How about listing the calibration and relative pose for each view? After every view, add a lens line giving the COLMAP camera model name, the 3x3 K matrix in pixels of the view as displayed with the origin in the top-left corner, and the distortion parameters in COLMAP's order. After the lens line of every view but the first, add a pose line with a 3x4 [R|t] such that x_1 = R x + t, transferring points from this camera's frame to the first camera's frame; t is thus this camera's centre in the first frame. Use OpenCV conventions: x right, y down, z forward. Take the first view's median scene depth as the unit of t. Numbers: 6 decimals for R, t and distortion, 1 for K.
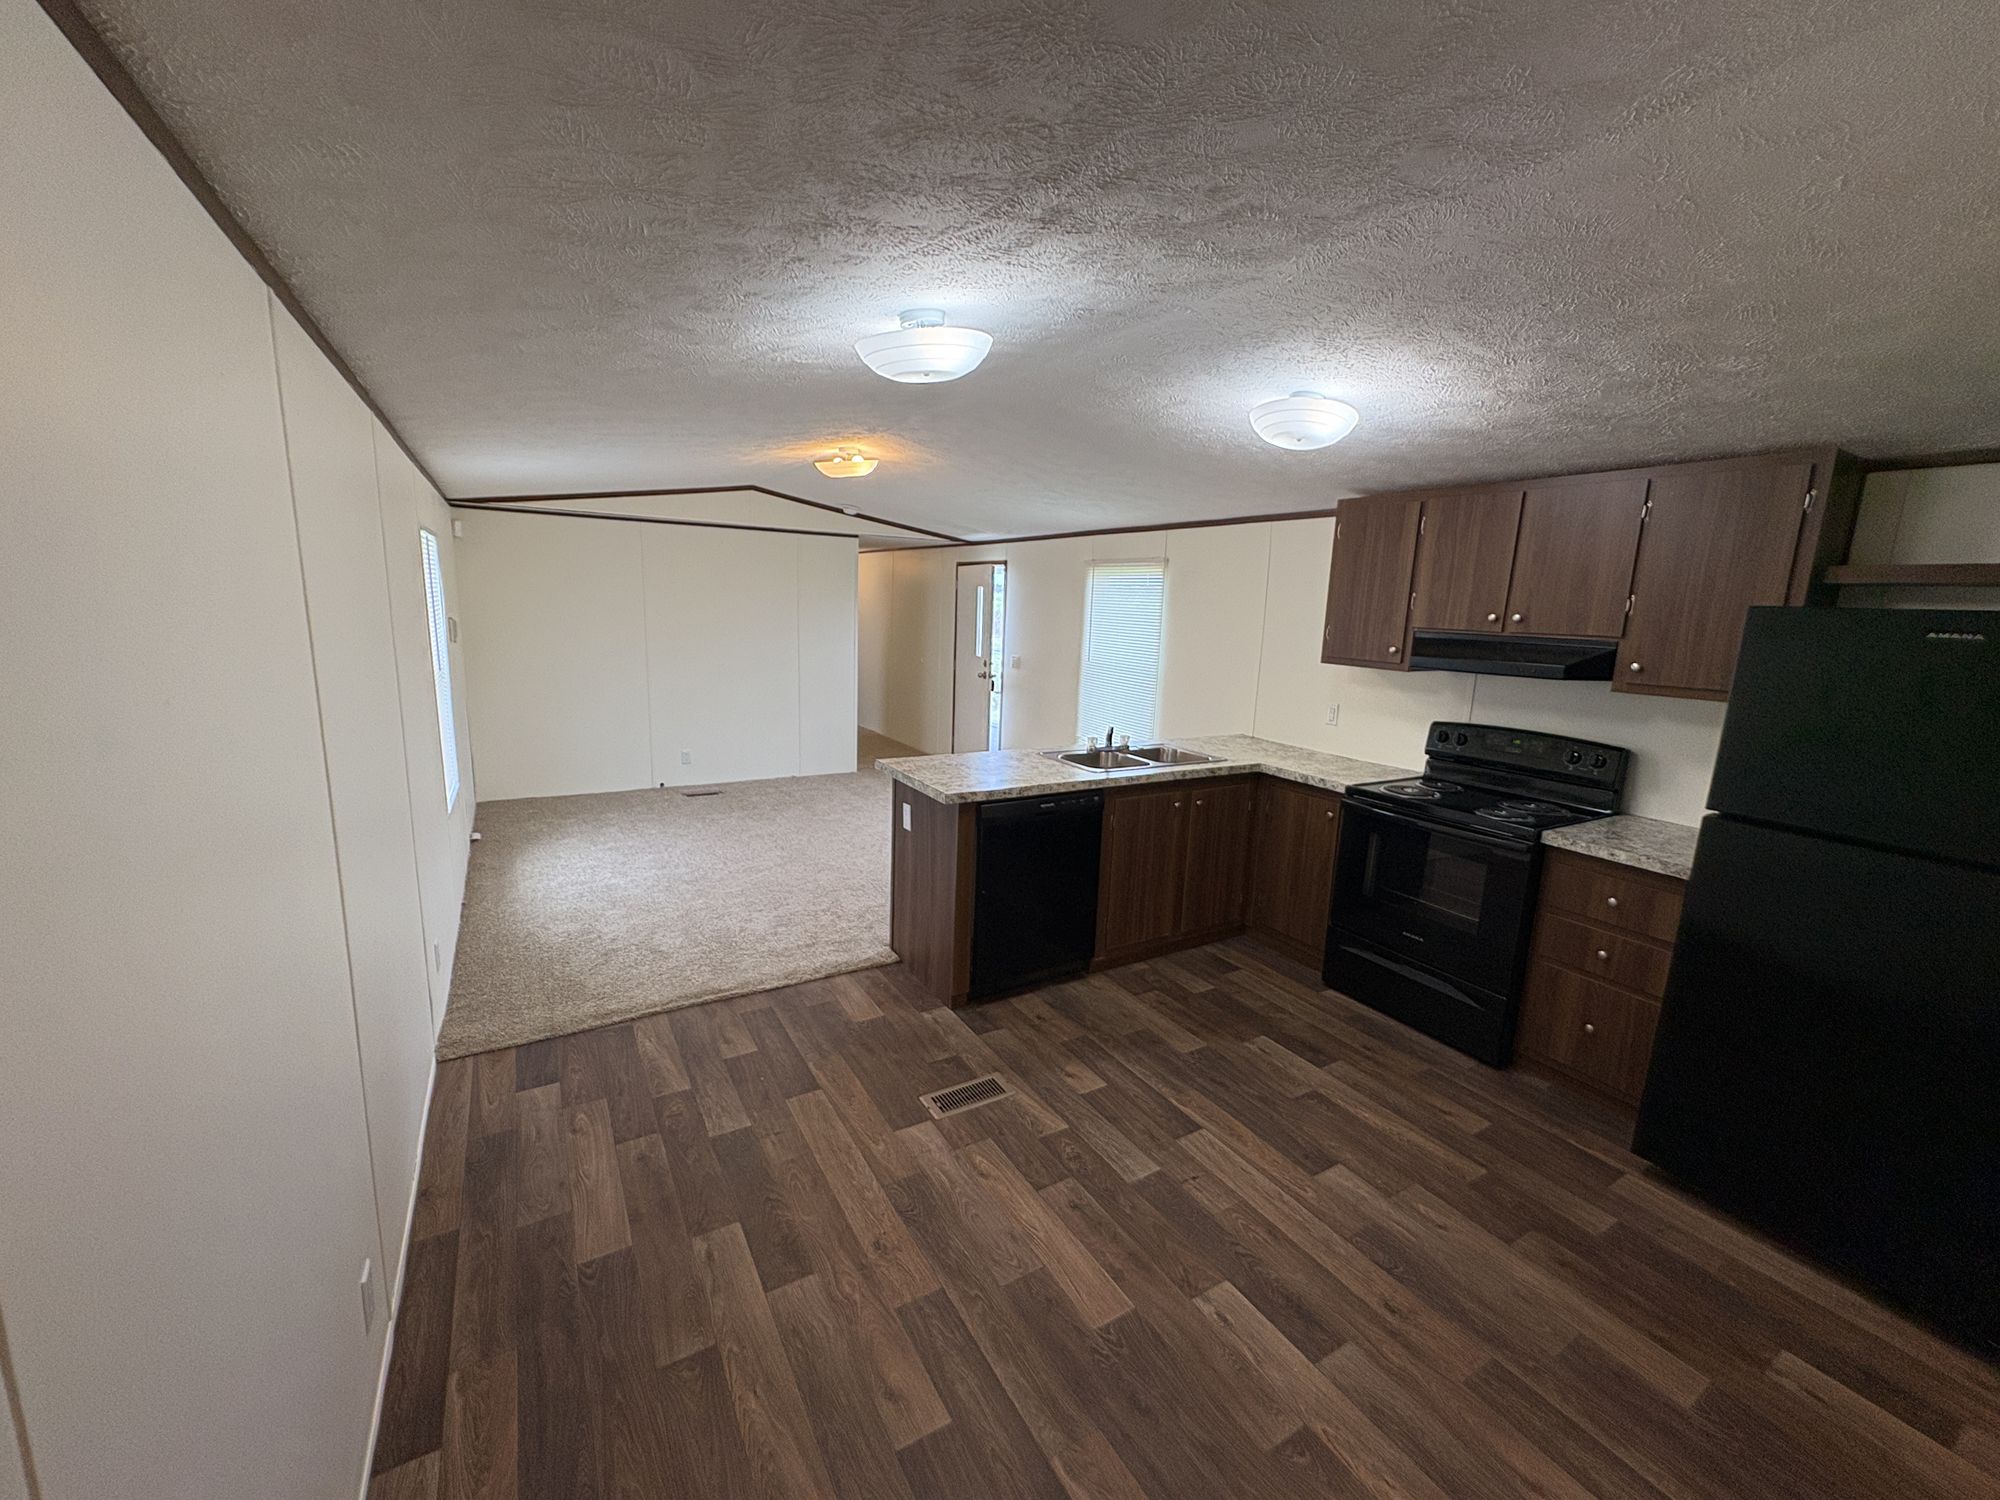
lens RADIAL K [[799.2, 0, 1000.7], [0, 799.2, 751.4], [0, 0, 1]] dist [-0.000526, 0.000367]
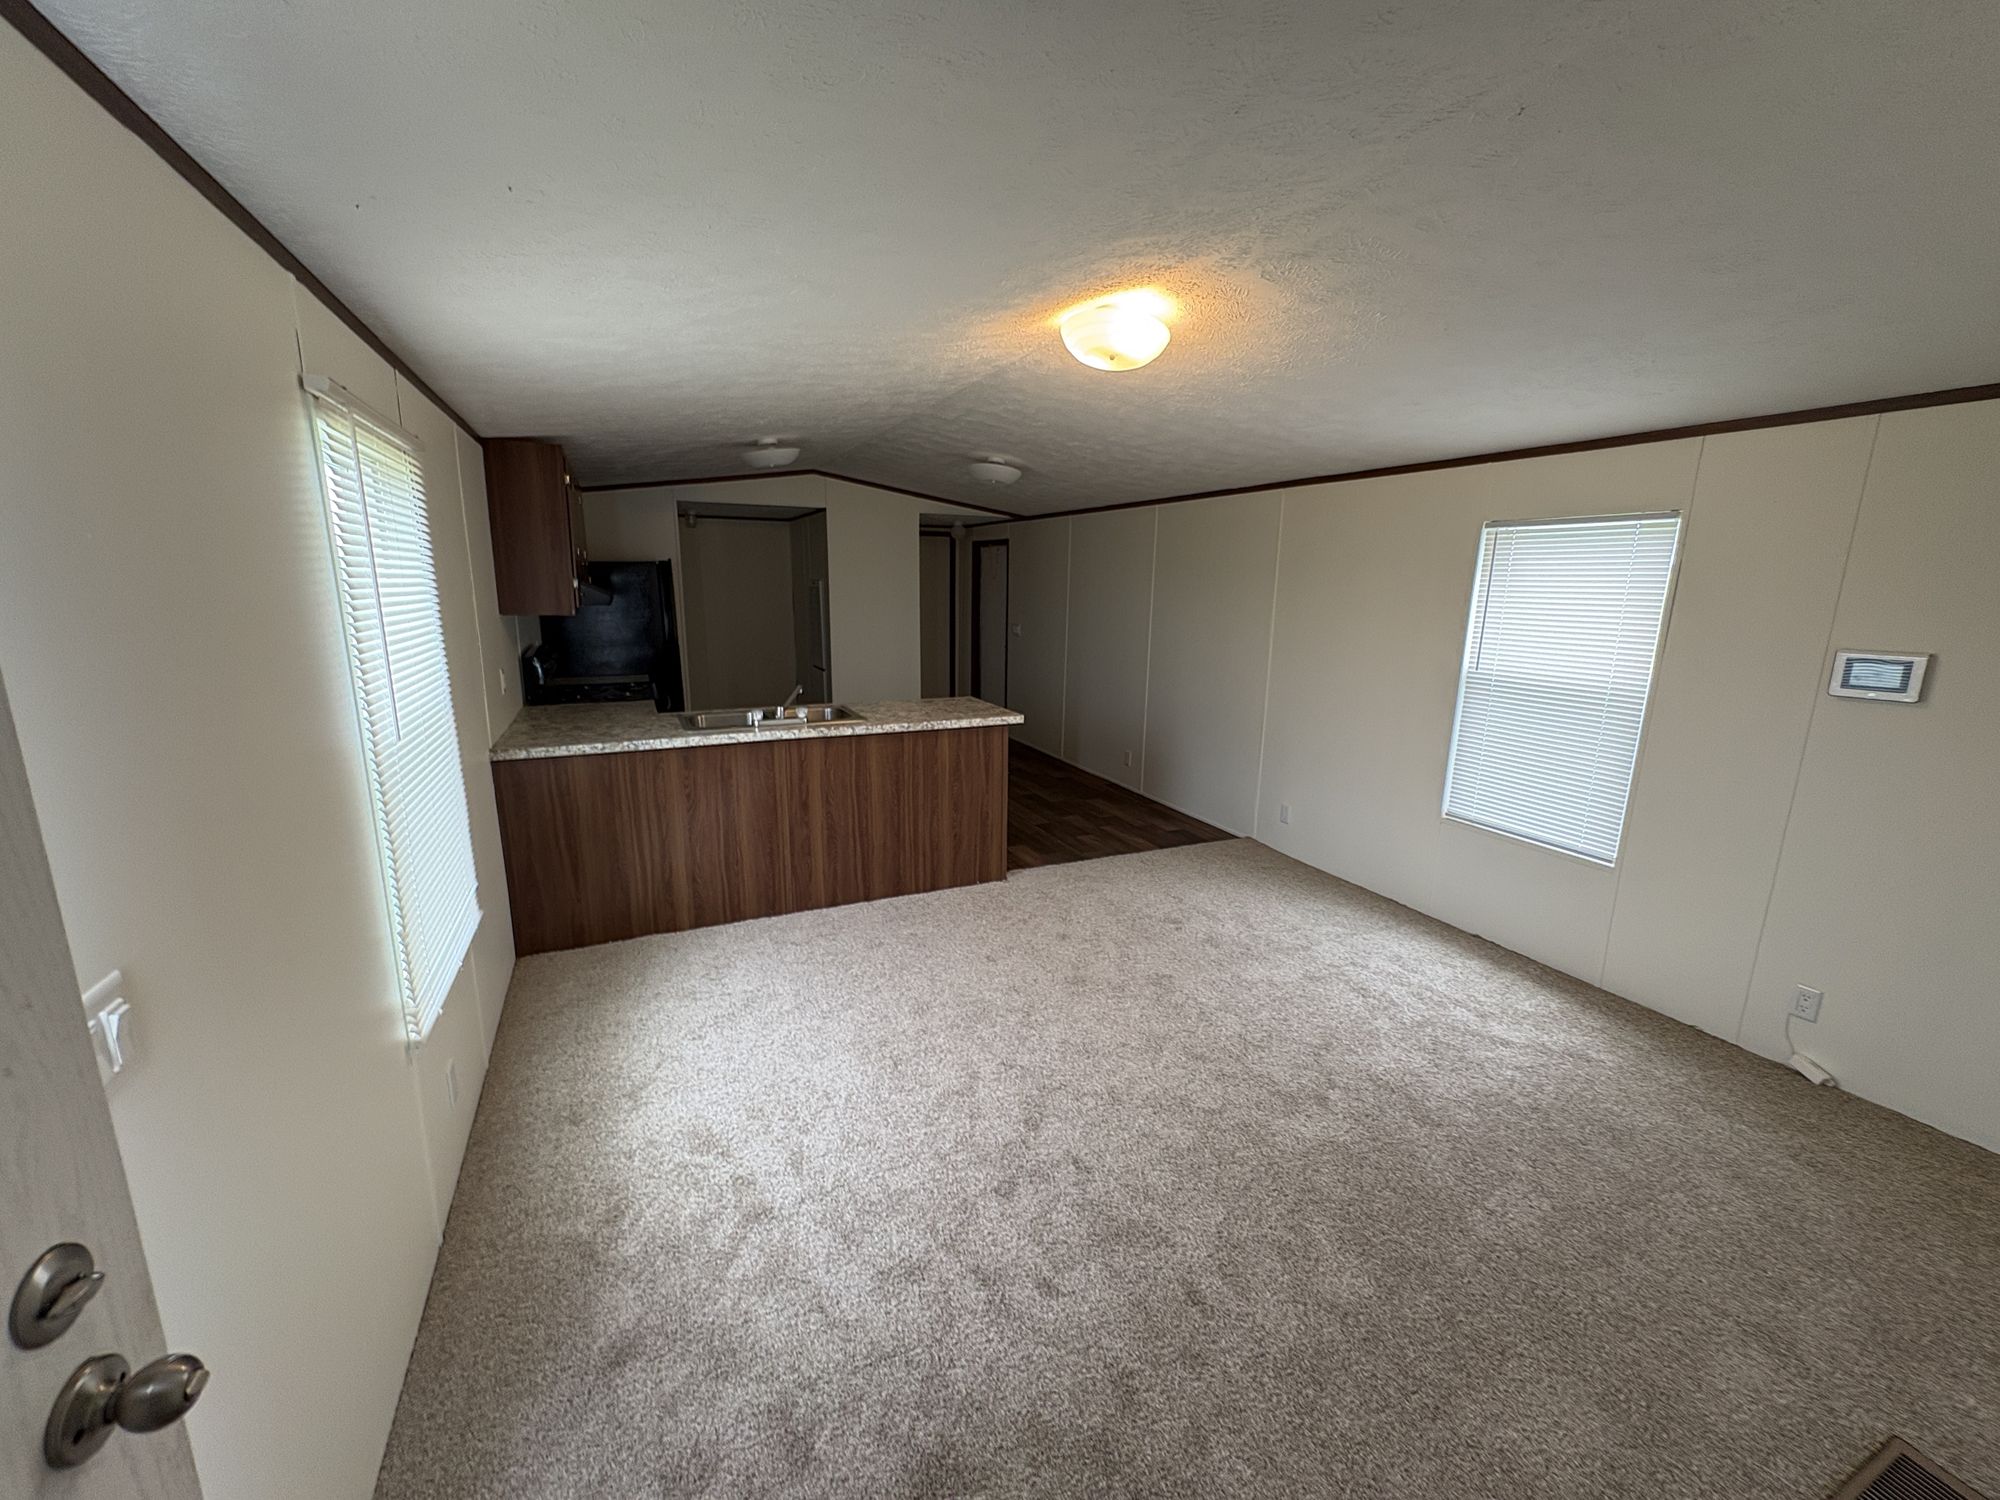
lens RADIAL K [[799.2, 0, 1002.2], [0, 799.2, 750.8], [0, 0, 1]] dist [-0.000526, 0.000367]
pose [[-0.993138, -0.073705, 0.090804, -0.314380], [-0.032686, 0.920405, 0.389597, -0.520668], [-0.112292, 0.383955, -0.916498, 2.785862]]
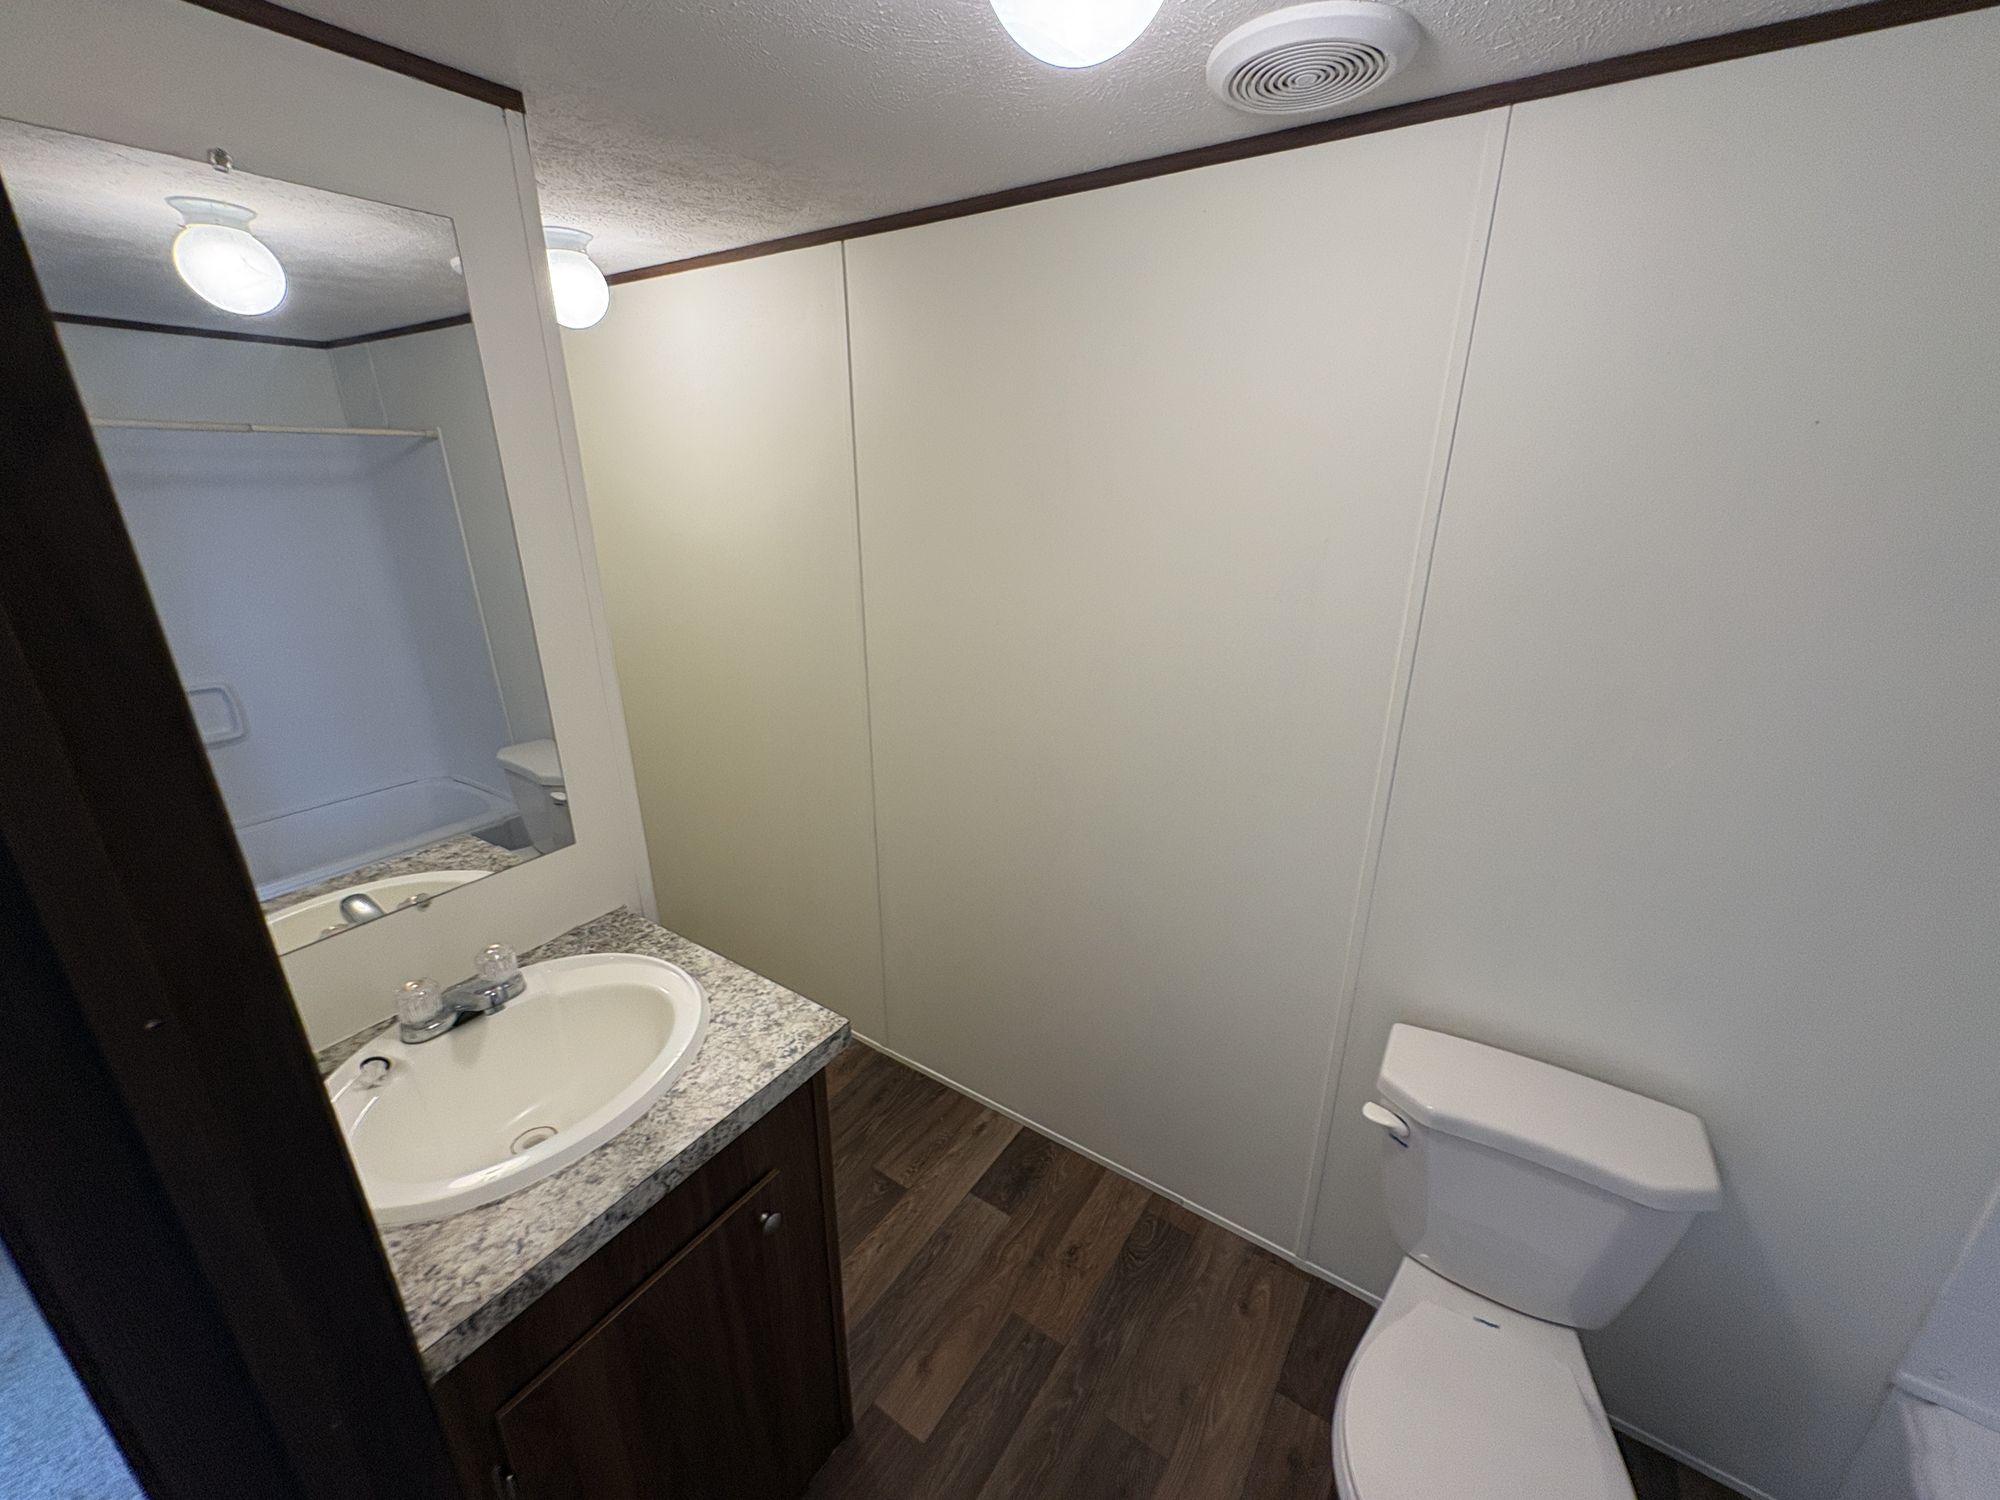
lens RADIAL K [[799.2, 0, 1000.2], [0, 799.2, 755.0], [0, 0, 1]] dist [-0.000526, 0.000367]
pose [[0.424420, 0.275127, -0.862654, 0.326760], [-0.158015, 0.960605, 0.228624, -0.076848], [0.891571, 0.039280, 0.451175, 0.390293]]
